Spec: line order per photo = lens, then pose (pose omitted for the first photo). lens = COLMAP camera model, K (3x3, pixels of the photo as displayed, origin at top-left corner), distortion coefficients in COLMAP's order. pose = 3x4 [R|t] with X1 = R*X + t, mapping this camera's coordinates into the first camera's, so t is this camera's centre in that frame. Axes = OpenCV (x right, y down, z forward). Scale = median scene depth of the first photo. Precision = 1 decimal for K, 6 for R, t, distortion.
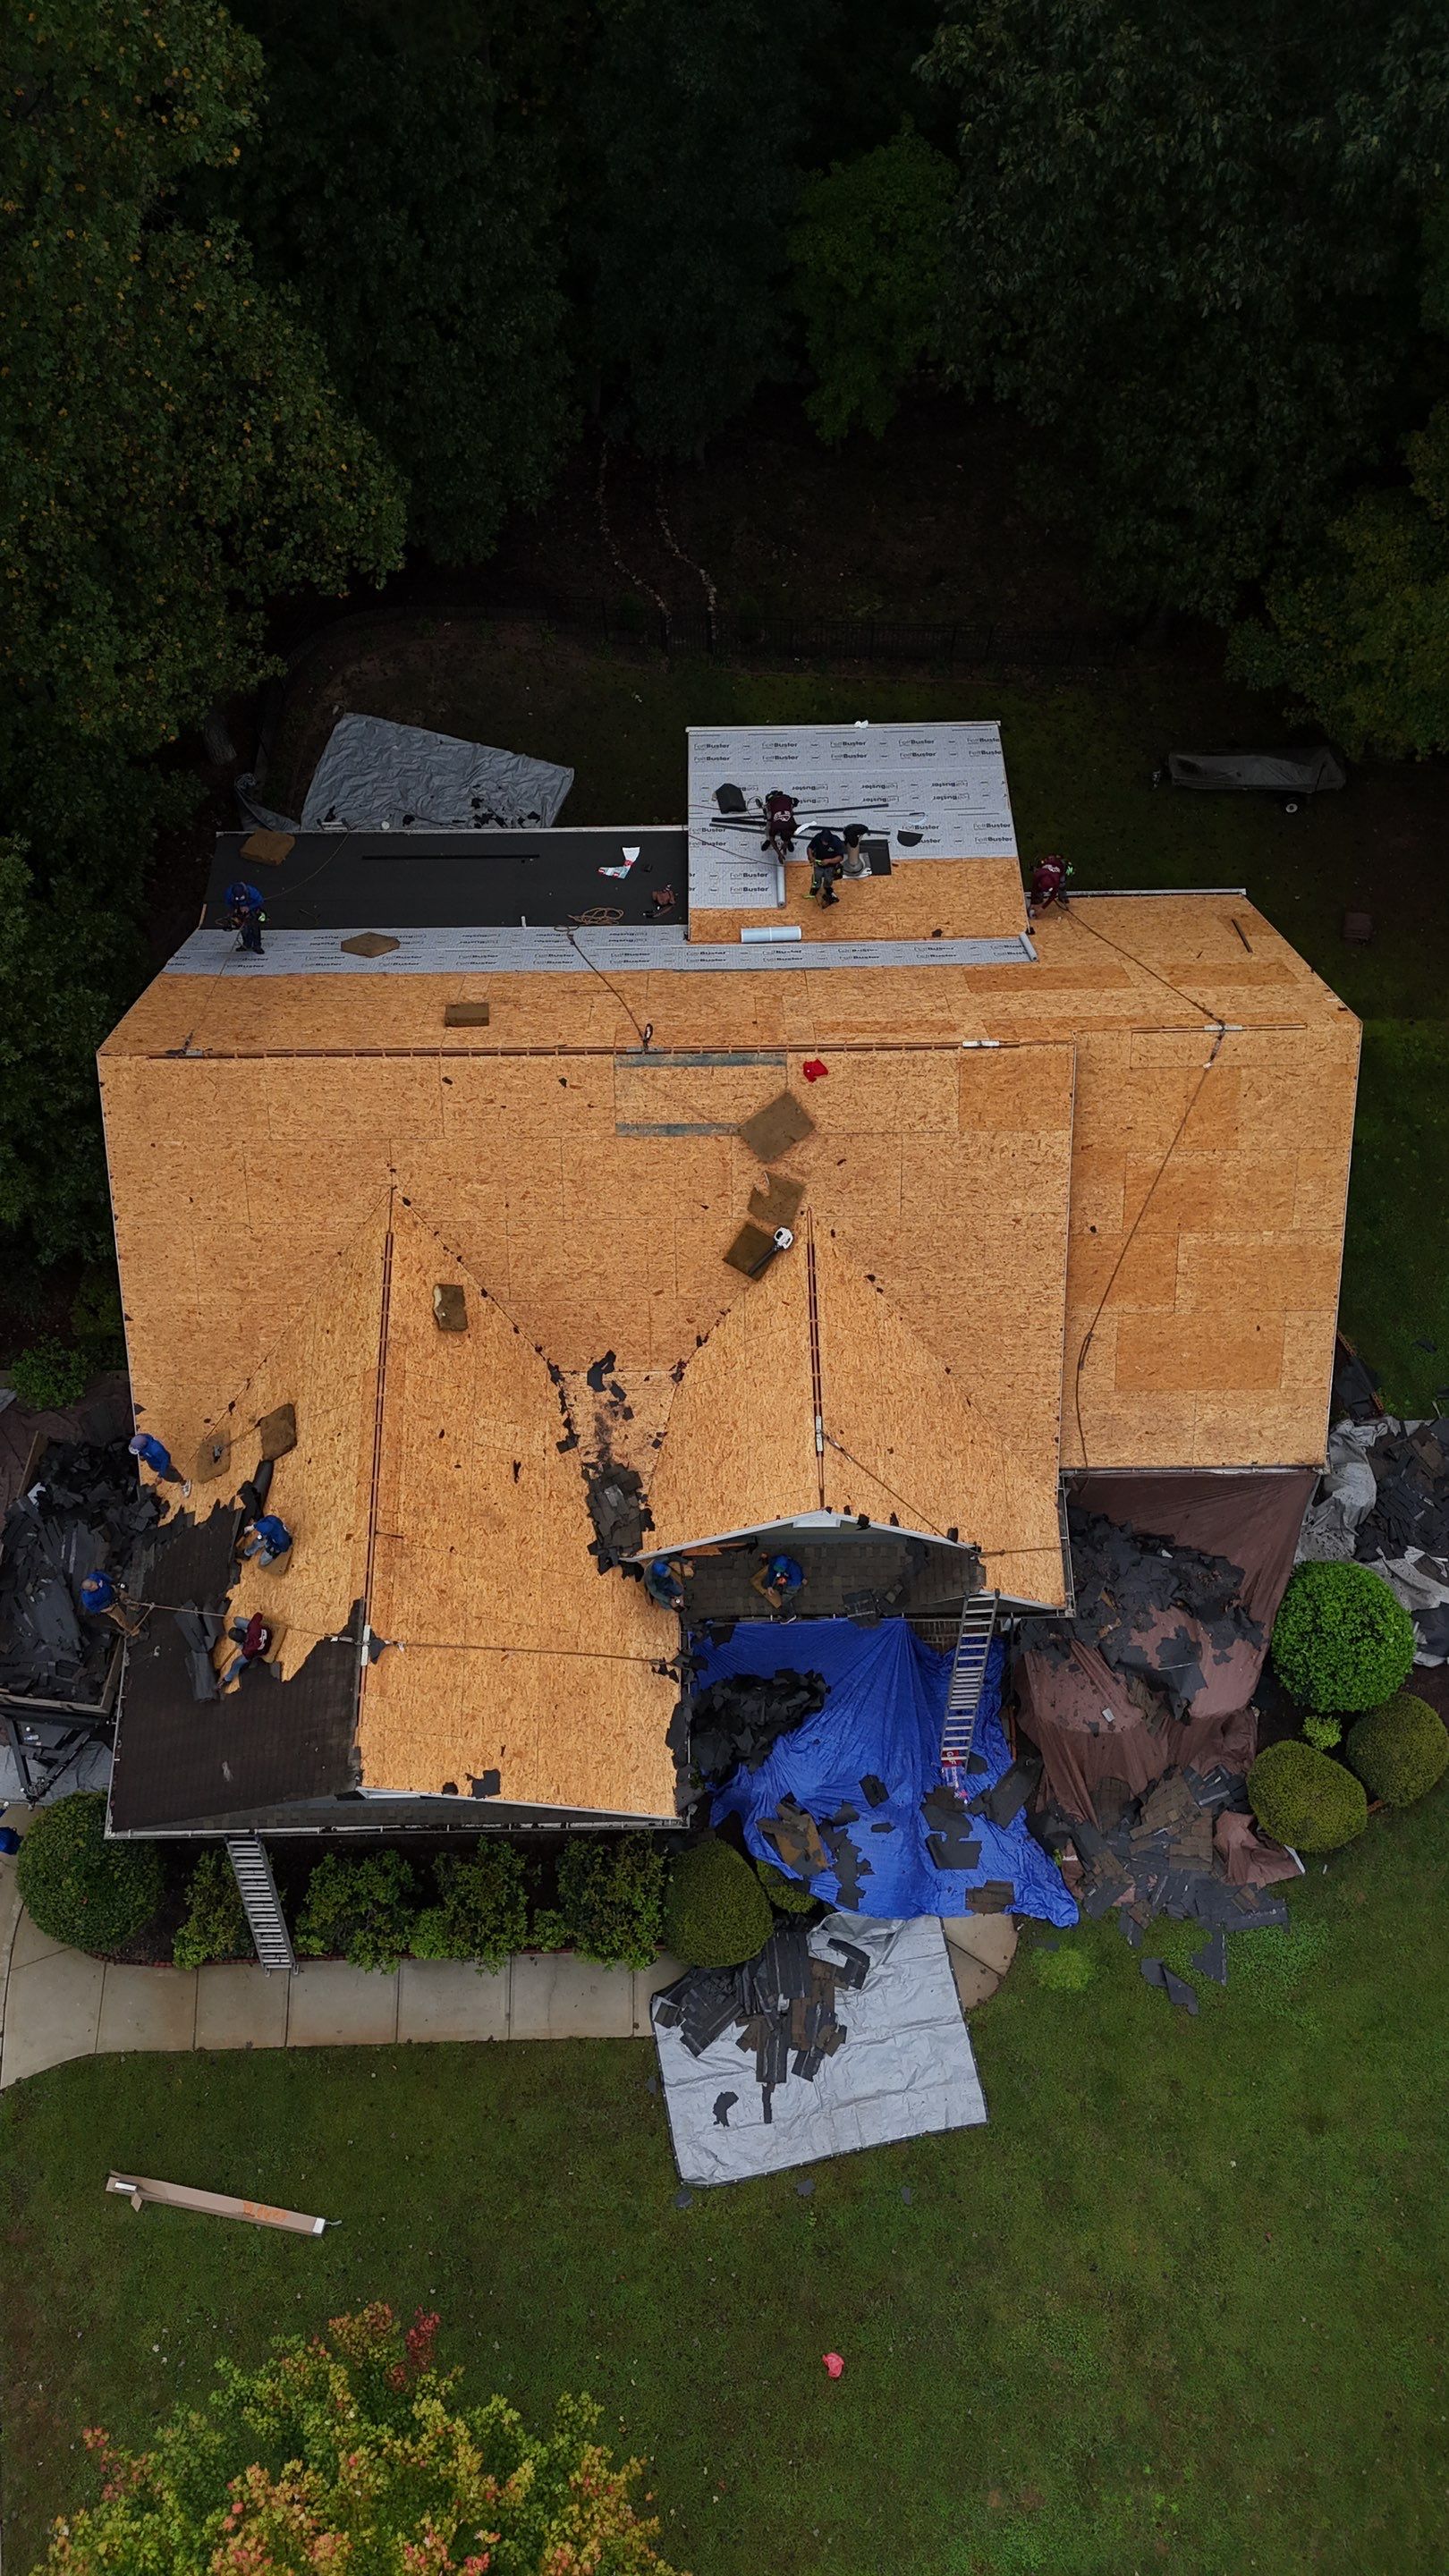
lens RADIAL K [[1852.5, 0, 723.9], [0, 1852.5, 1286.5], [0, 0, 1]] dist [0.013370, -0.003874]
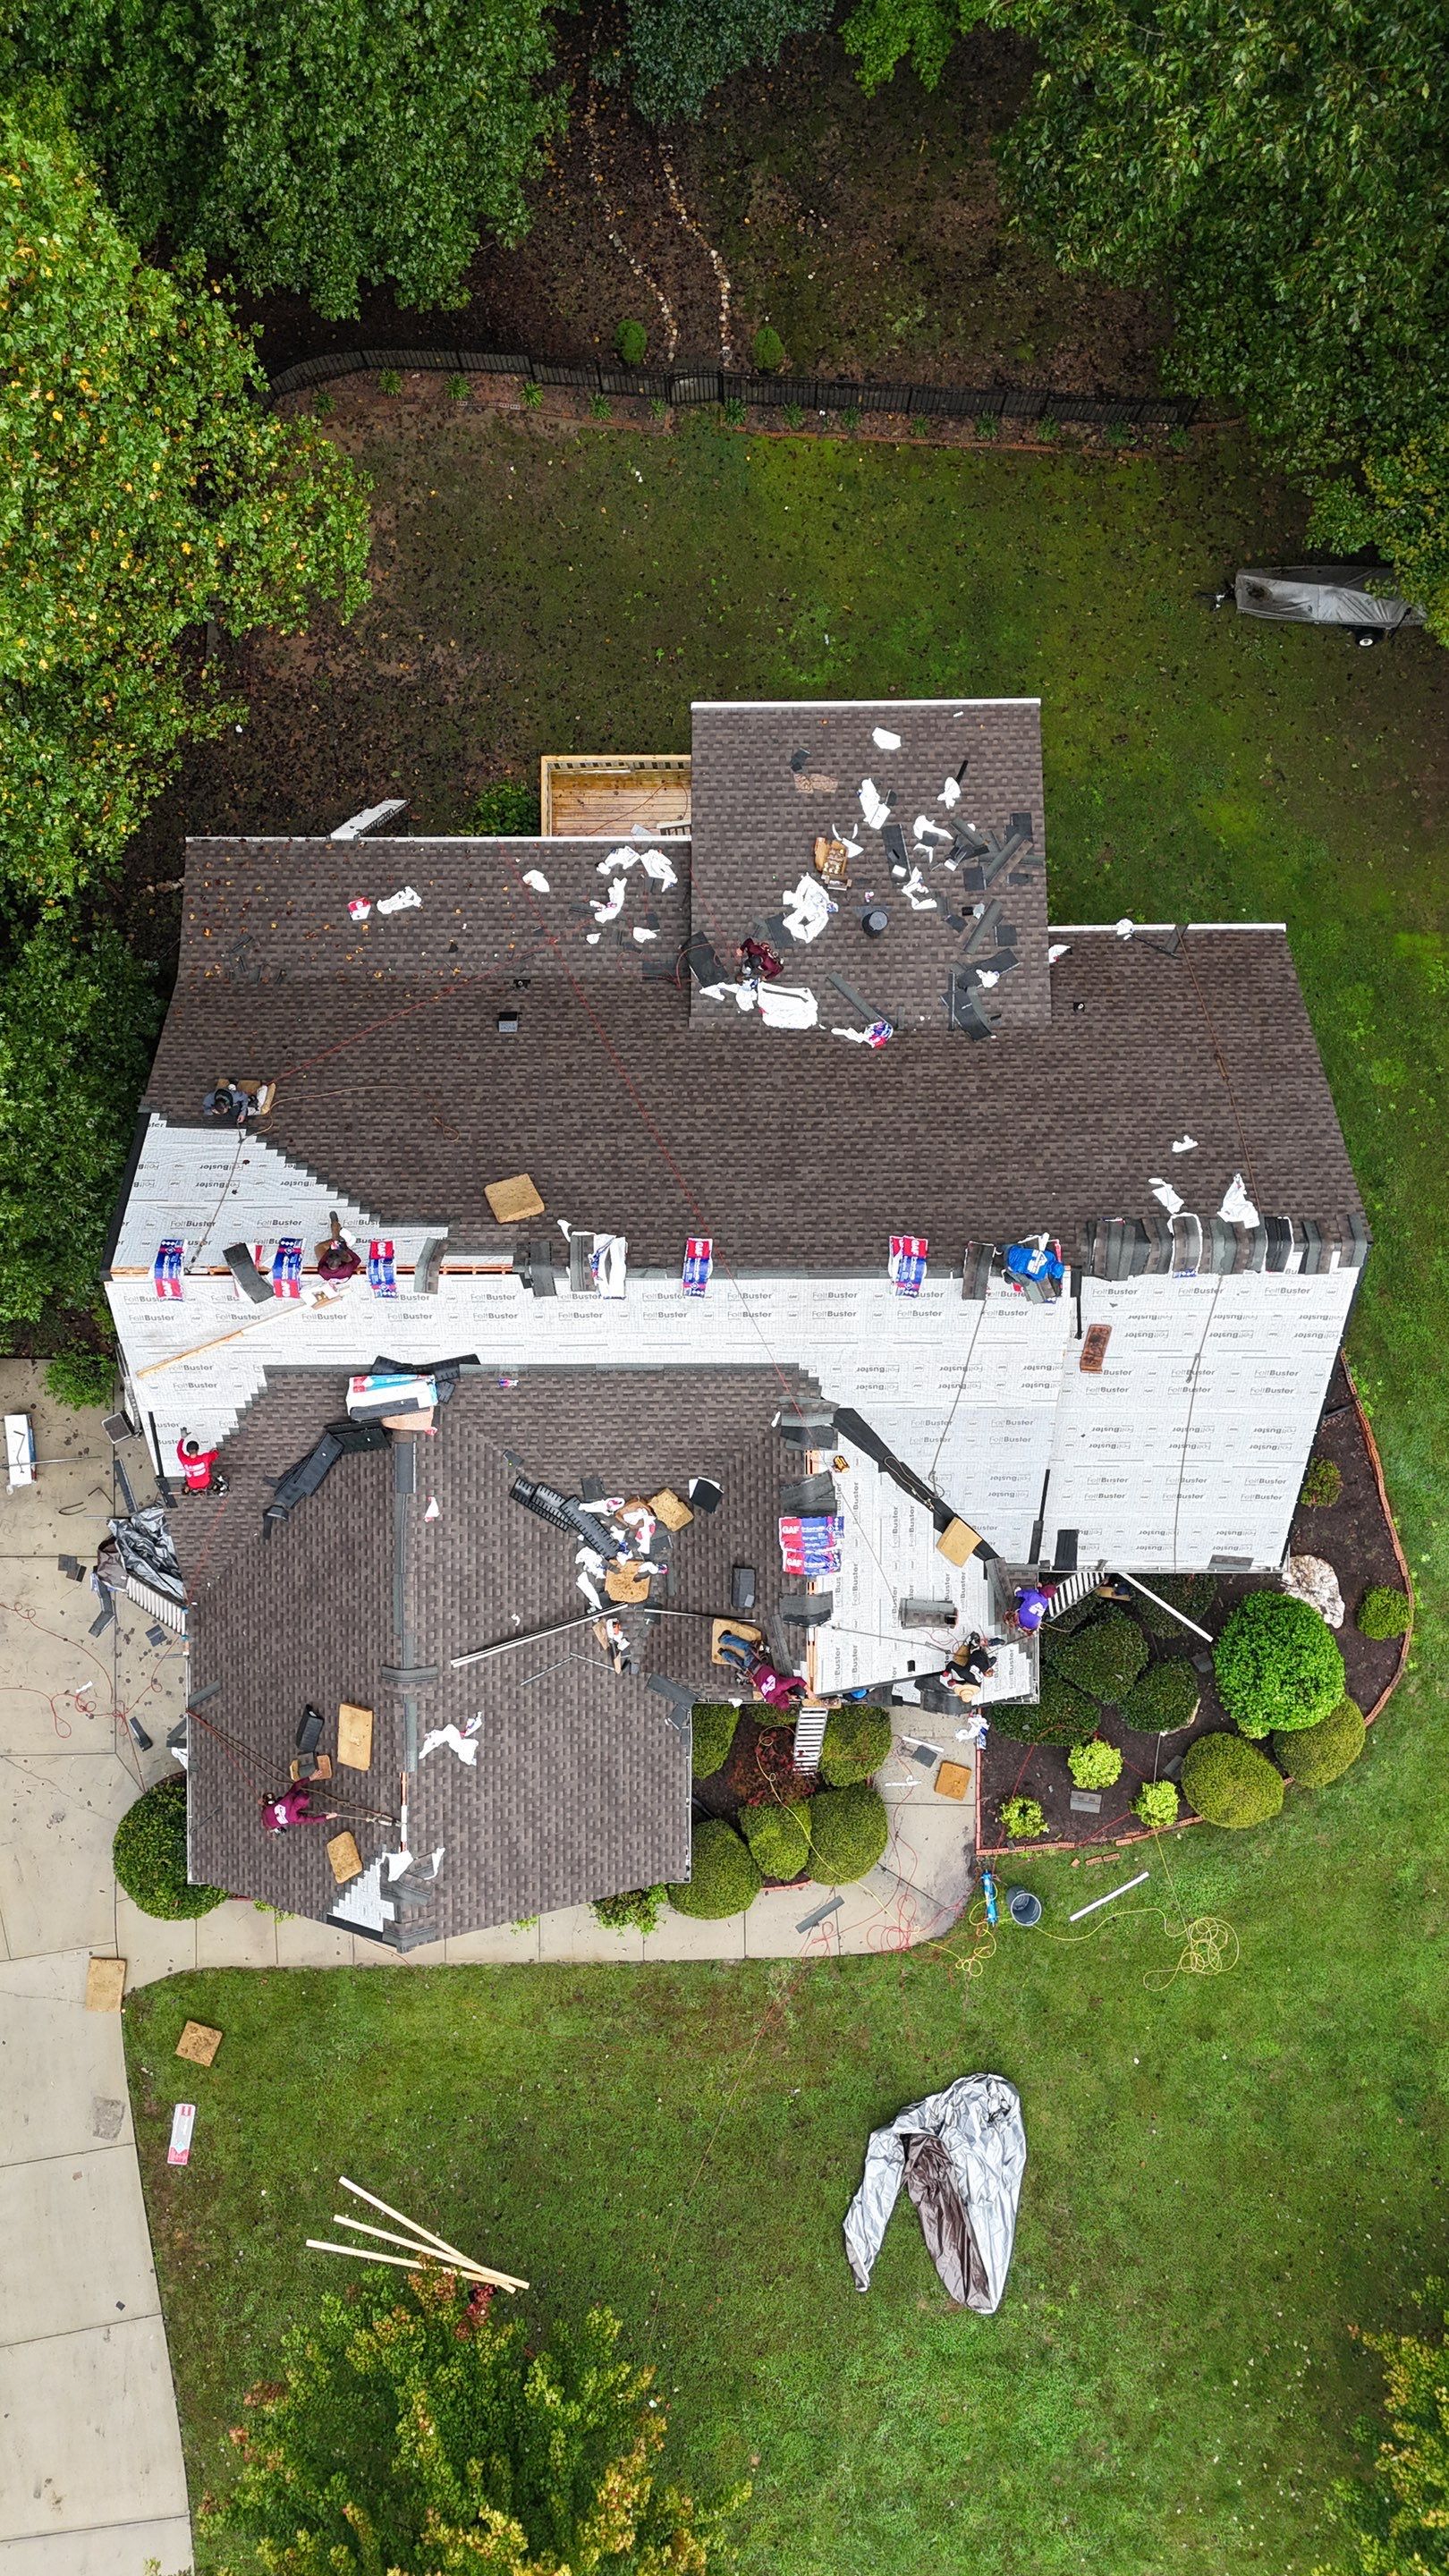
lens RADIAL K [[1852.5, 0, 725.8], [0, 1852.5, 1287.0], [0, 0, 1]] dist [0.013370, -0.003874]
pose [[0.999929, 0.011672, -0.002490, 0.002164], [-0.009784, 0.921193, 0.388983, -0.455350], [0.006834, -0.388931, 0.921241, 0.067181]]
